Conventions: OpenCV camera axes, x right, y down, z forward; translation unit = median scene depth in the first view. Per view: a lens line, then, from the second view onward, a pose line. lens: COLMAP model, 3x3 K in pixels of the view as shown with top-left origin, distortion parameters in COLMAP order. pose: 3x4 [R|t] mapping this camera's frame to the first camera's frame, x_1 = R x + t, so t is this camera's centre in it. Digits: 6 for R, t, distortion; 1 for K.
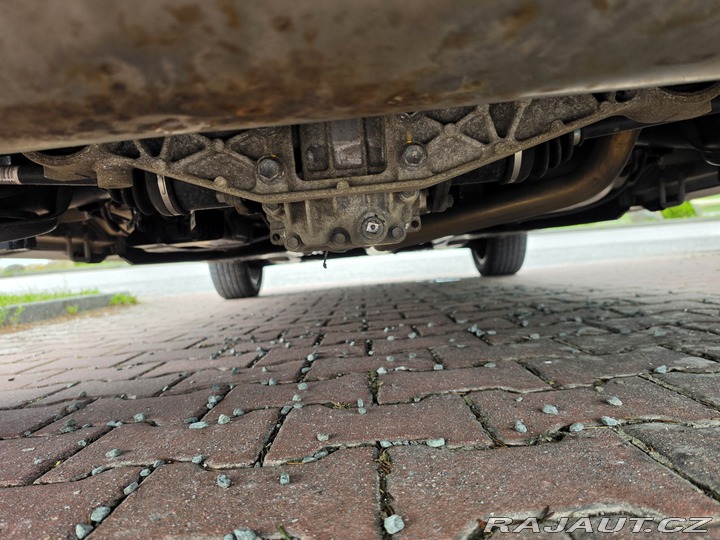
lens RADIAL K [[483.5, 0, 360.0], [0, 483.5, 270.0], [0, 0, 1]] dist [0.106113, -0.130224]
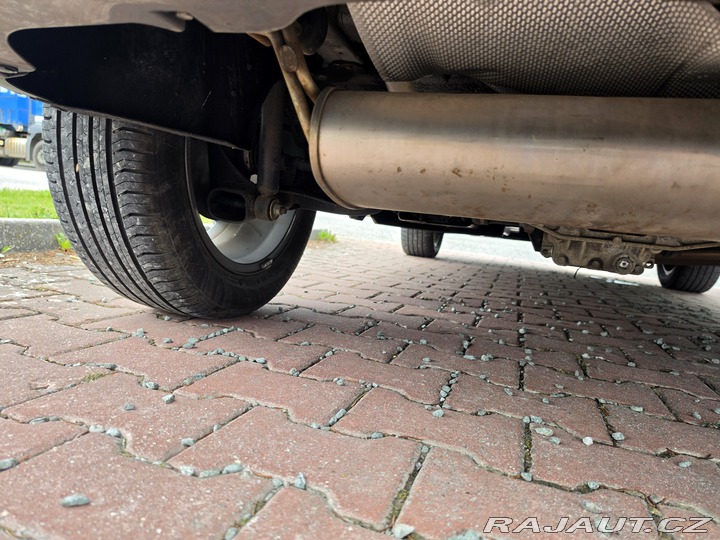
lens RADIAL K [[482.5, 0, 360.0], [0, 482.5, 270.0], [0, 0, 1]] dist [-0.028566, -0.001806]
pose [[0.930666, 0.221269, -0.291377, -0.206600], [-0.195349, 0.973895, 0.115619, -0.057450], [0.309354, -0.050683, 0.949596, -0.455097]]
